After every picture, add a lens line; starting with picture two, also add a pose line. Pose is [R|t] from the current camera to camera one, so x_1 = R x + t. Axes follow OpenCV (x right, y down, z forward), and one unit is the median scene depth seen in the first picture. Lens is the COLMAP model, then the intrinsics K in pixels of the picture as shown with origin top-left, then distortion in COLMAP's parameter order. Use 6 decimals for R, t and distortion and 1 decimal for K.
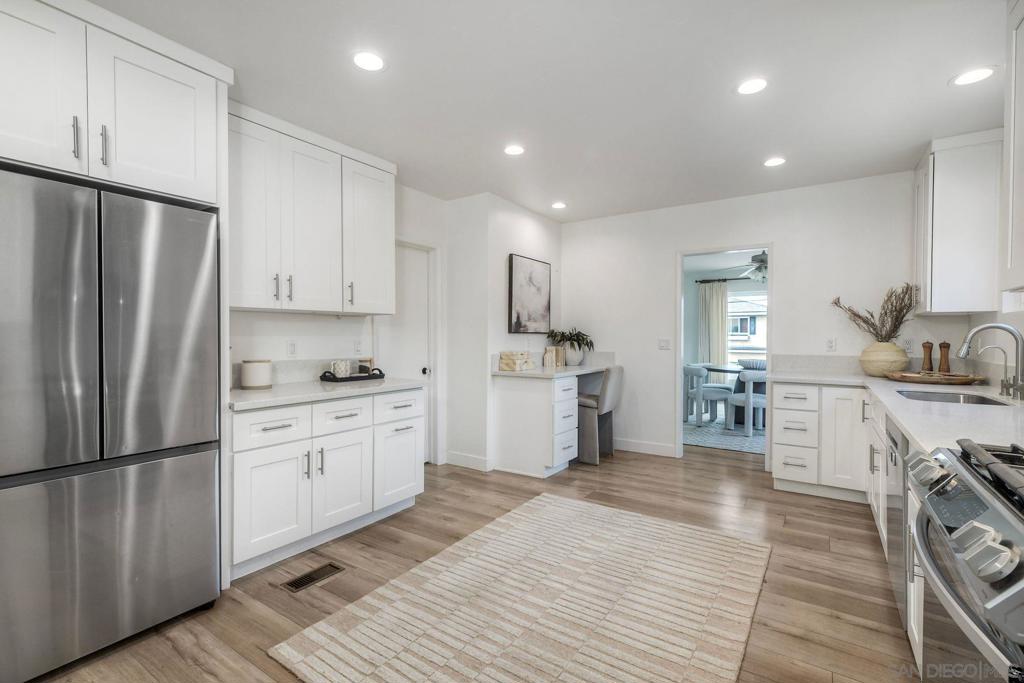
lens RADIAL K [[459.9, 0, 509.2], [0, 459.9, 345.0], [0, 0, 1]] dist [0.008519, -0.000686]
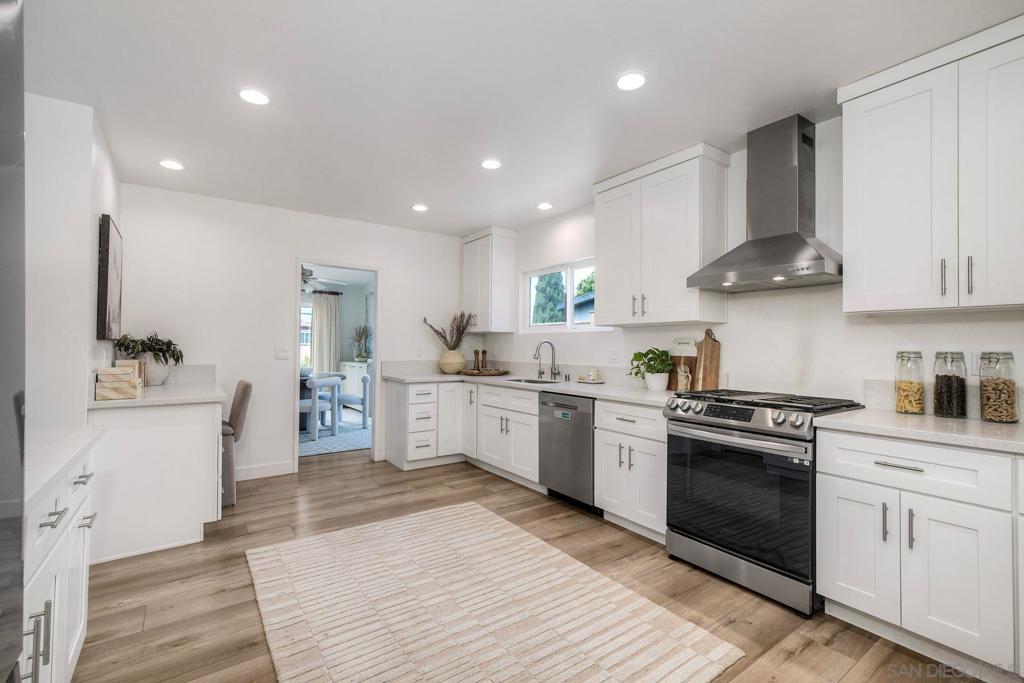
lens RADIAL K [[459.9, 0, 510.3], [0, 459.9, 340.2], [0, 0, 1]] dist [0.008519, -0.000686]
pose [[0.355803, 0.014001, 0.934456, -0.531101], [0.013240, 0.999712, -0.020020, -0.006120], [-0.934467, 0.019495, 0.355515, 0.342853]]
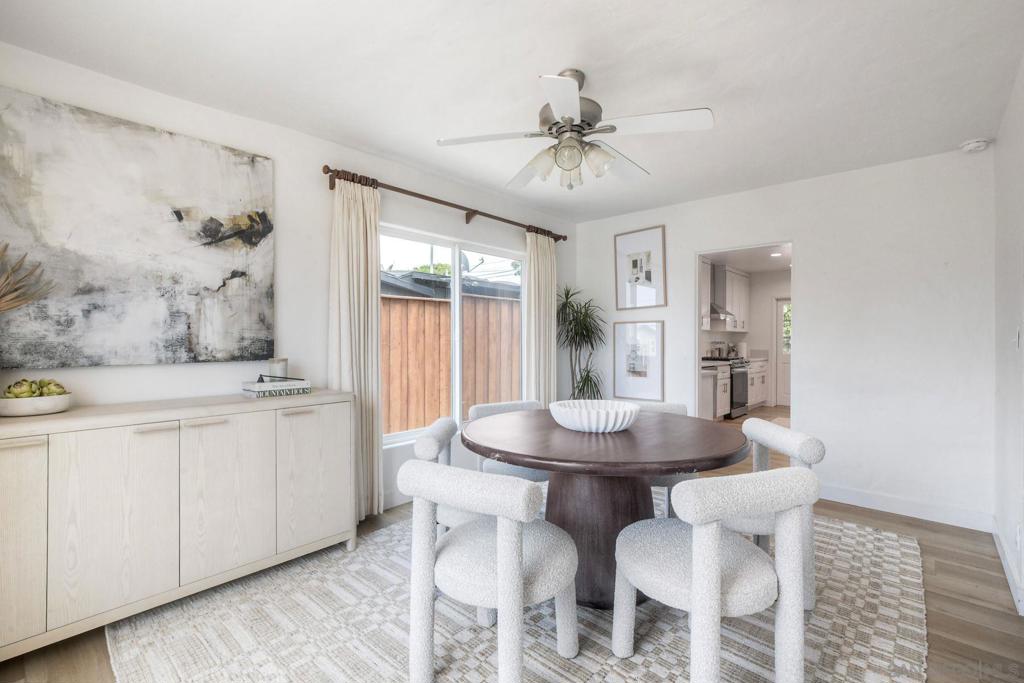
lens RADIAL K [[459.9, 0, 512.0], [0, 459.9, 339.4], [0, 0, 1]] dist [0.008519, -0.000686]
pose [[-0.990336, -0.011073, 0.138247, 1.082642], [-0.008079, 0.999721, 0.022200, -0.054733], [-0.138454, 0.020869, -0.990149, 2.687555]]
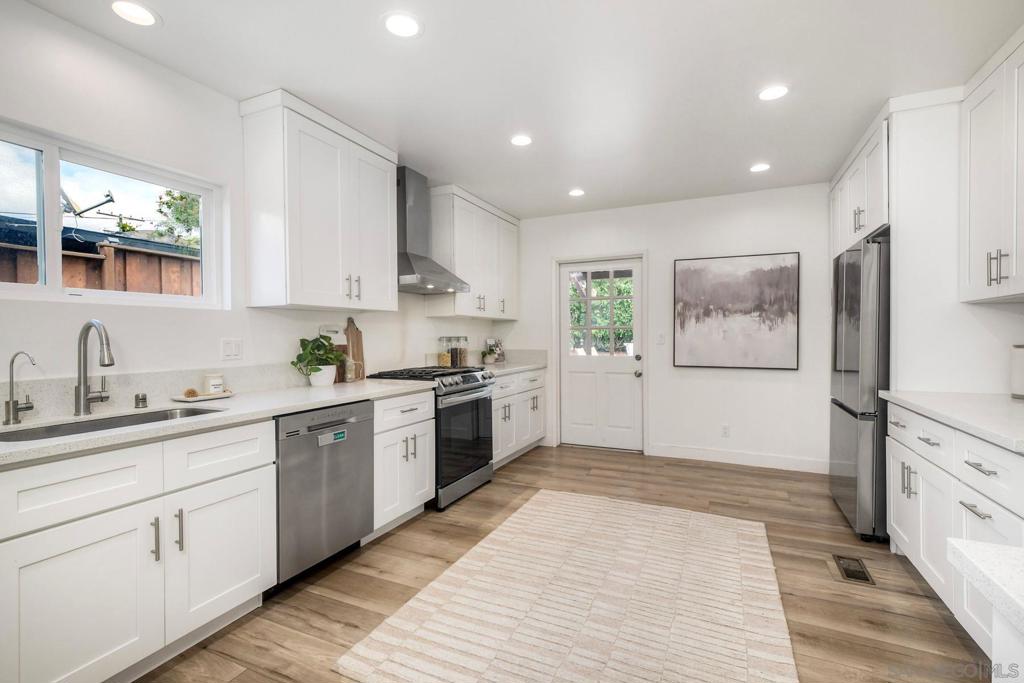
lens RADIAL K [[459.9, 0, 513.3], [0, 459.9, 342.4], [0, 0, 1]] dist [0.008519, -0.000686]
pose [[-0.986734, 0.007057, -0.162194, 0.348378], [0.001533, 0.999415, 0.034155, -0.024355], [0.162341, 0.033454, -0.986168, 1.356010]]
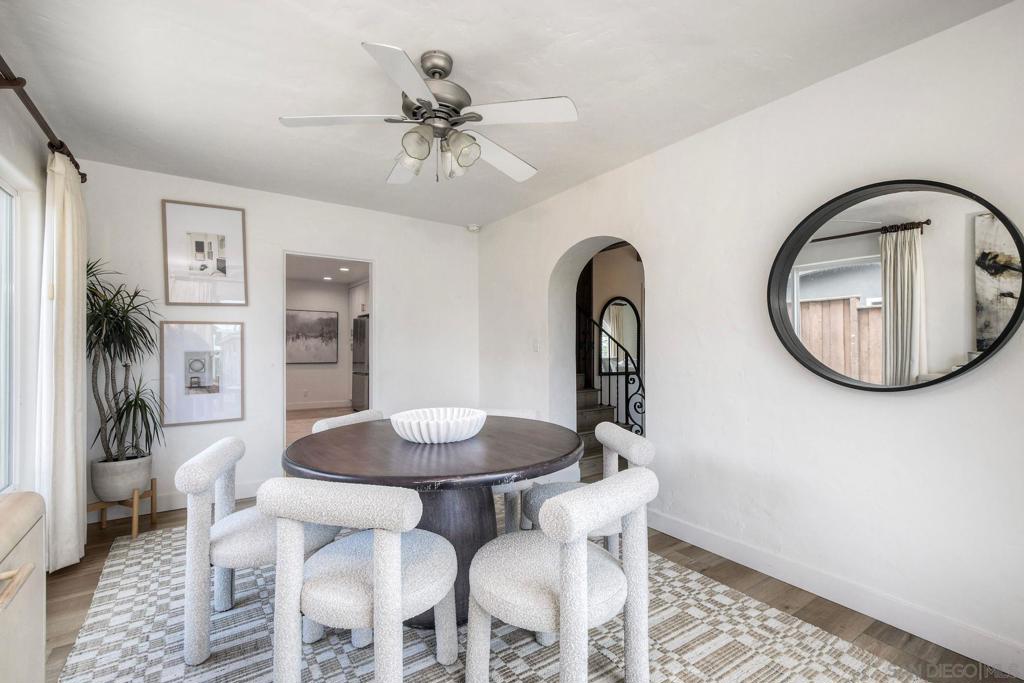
lens RADIAL K [[459.9, 0, 510.8], [0, 459.9, 347.1], [0, 0, 1]] dist [0.008519, -0.000686]
pose [[-0.368670, -0.003577, -0.929553, 1.653621], [-0.022168, 0.999742, 0.004945, -0.043092], [0.929296, 0.022430, -0.368654, 2.313628]]
